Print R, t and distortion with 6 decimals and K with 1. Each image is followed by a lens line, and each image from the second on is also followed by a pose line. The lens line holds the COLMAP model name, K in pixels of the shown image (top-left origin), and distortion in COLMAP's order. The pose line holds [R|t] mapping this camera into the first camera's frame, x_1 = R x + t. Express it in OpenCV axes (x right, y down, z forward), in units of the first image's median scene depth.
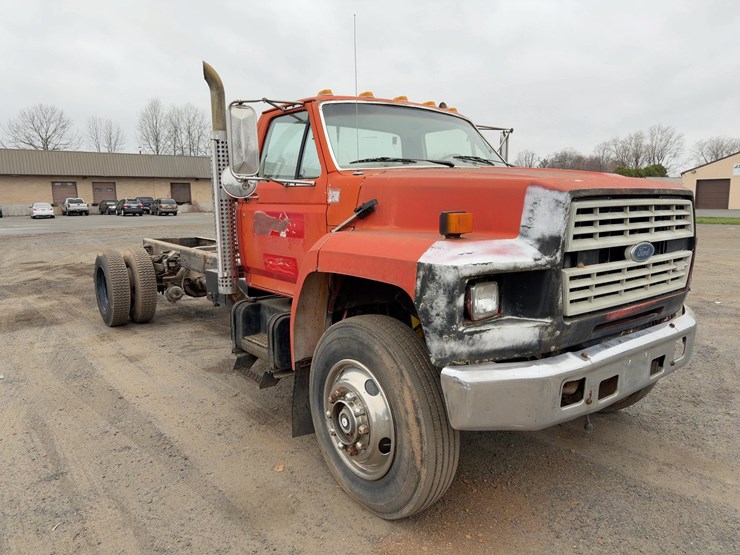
lens RADIAL K [[527.7, 0, 367.9], [0, 527.7, 263.2], [0, 0, 1]] dist [0.005394, -0.001714]
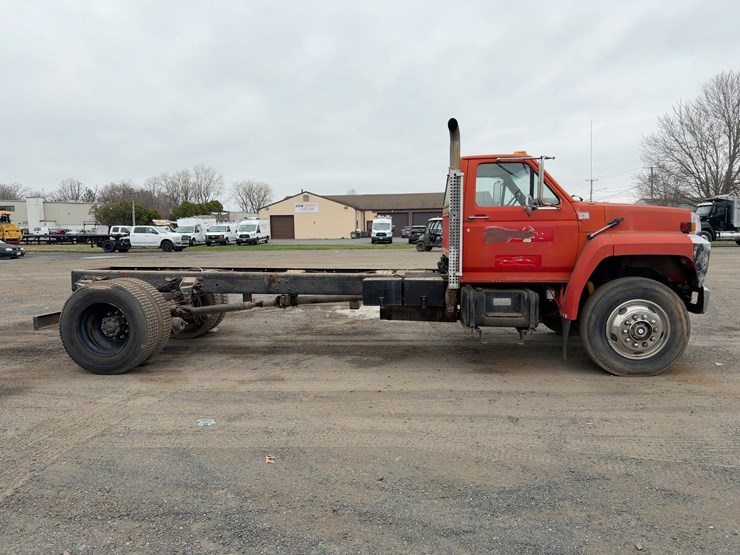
lens RADIAL K [[517.8, 0, 368.6], [0, 517.8, 280.5], [0, 0, 1]] dist [0.101184, -0.140963]
pose [[0.684268, -0.070499, 0.725815, -1.291565], [0.091331, 0.995764, 0.010616, 0.002916], [-0.723489, 0.059025, 0.687808, 0.234542]]
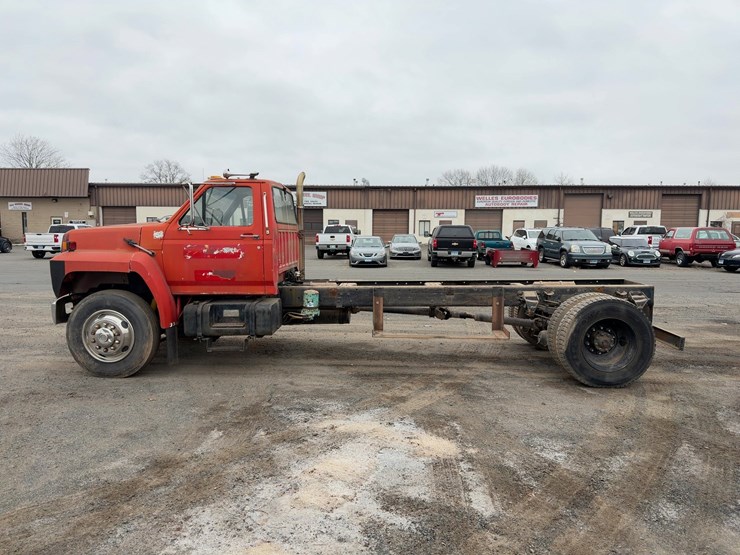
lens RADIAL K [[510.4, 0, 370.1], [0, 510.4, 286.5], [0, 0, 1]] dist [0.105423, -0.139397]
pose [[-0.638683, 0.084396, -0.764828, 0.997114], [-0.090693, 0.978782, 0.183740, -0.293489], [0.764107, 0.186716, -0.617477, 2.269148]]
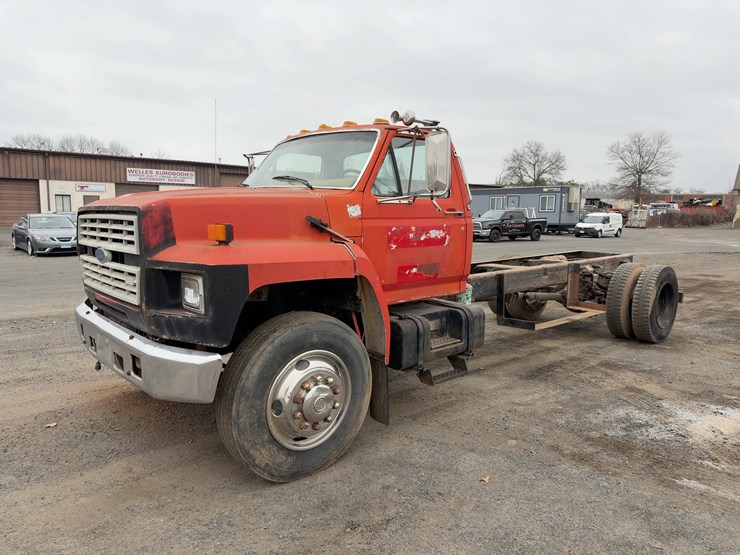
lens RADIAL K [[522.9, 0, 372.5], [0, 522.9, 259.0], [0, 0, 1]] dist [0.013348, -0.001065]
pose [[0.066250, 0.092868, -0.993472, 1.121075], [-0.126980, 0.988349, 0.083921, -0.124379], [0.989690, 0.120591, 0.077271, 0.952845]]
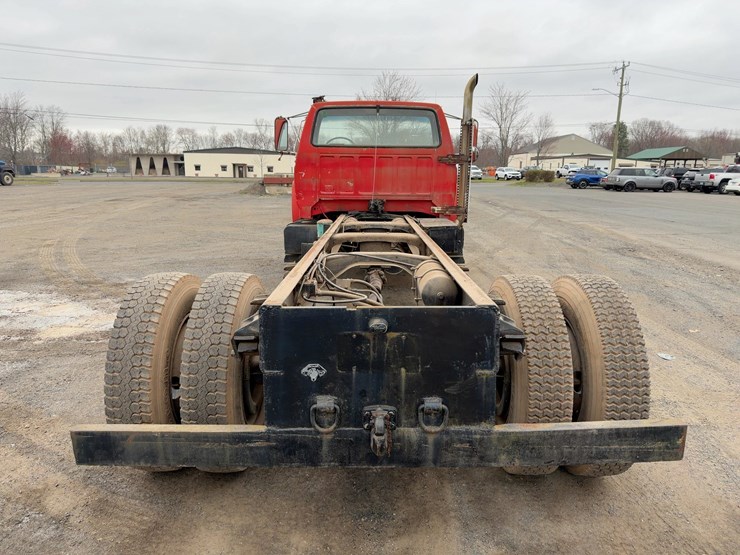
lens RADIAL K [[510.4, 0, 370.1], [0, 510.4, 286.5], [0, 0, 1]] dist [0.105423, -0.139397]
pose [[-0.783968, -0.135421, 0.605851, -0.952944], [0.070746, 0.950072, 0.303906, -0.236901], [-0.616757, 0.281114, -0.735245, 2.225596]]
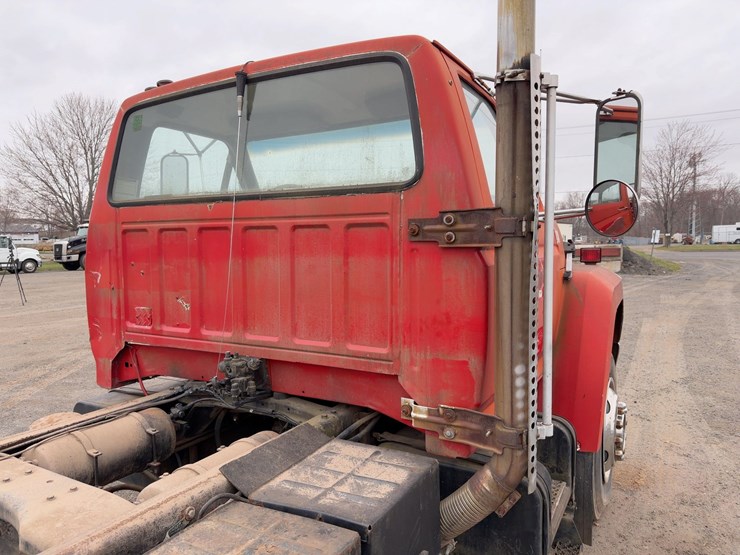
lens RADIAL K [[517.8, 0, 368.6], [0, 517.8, 280.5], [0, 0, 1]] dist [0.101184, -0.140963]
pose [[-0.378119, -0.054048, 0.924178, -0.534175], [0.125471, 0.986091, 0.109004, -0.134041], [-0.917215, 0.157174, -0.366078, 1.141971]]
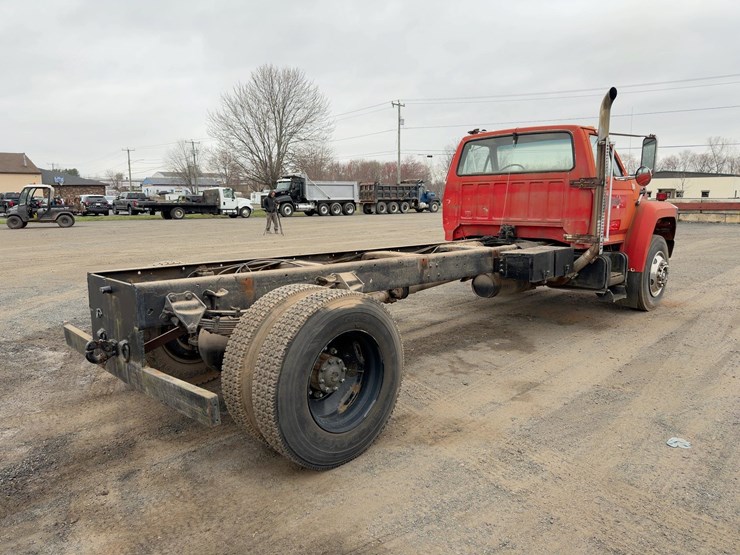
lens RADIAL K [[517.8, 0, 368.6], [0, 517.8, 280.5], [0, 0, 1]] dist [0.101184, -0.140963]
pose [[-0.117199, -0.147273, 0.982128, -1.470252], [0.124053, 0.979026, 0.161611, -0.162718], [-0.985330, 0.140777, -0.096471, 1.632464]]
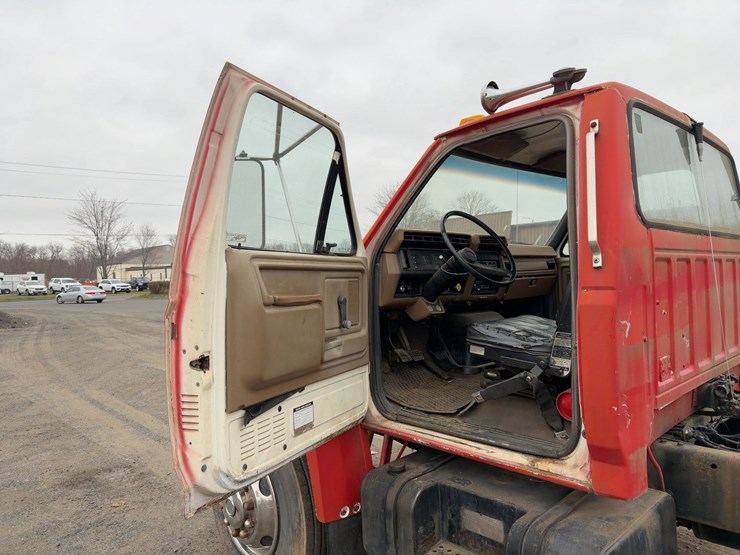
lens RADIAL K [[517.8, 0, 368.6], [0, 517.8, 280.5], [0, 0, 1]] dist [0.101184, -0.140963]
pose [[-0.995549, 0.034297, -0.087779, 0.315822], [0.022979, 0.991656, 0.126850, -0.197206], [0.091397, 0.124268, -0.988030, 1.548747]]
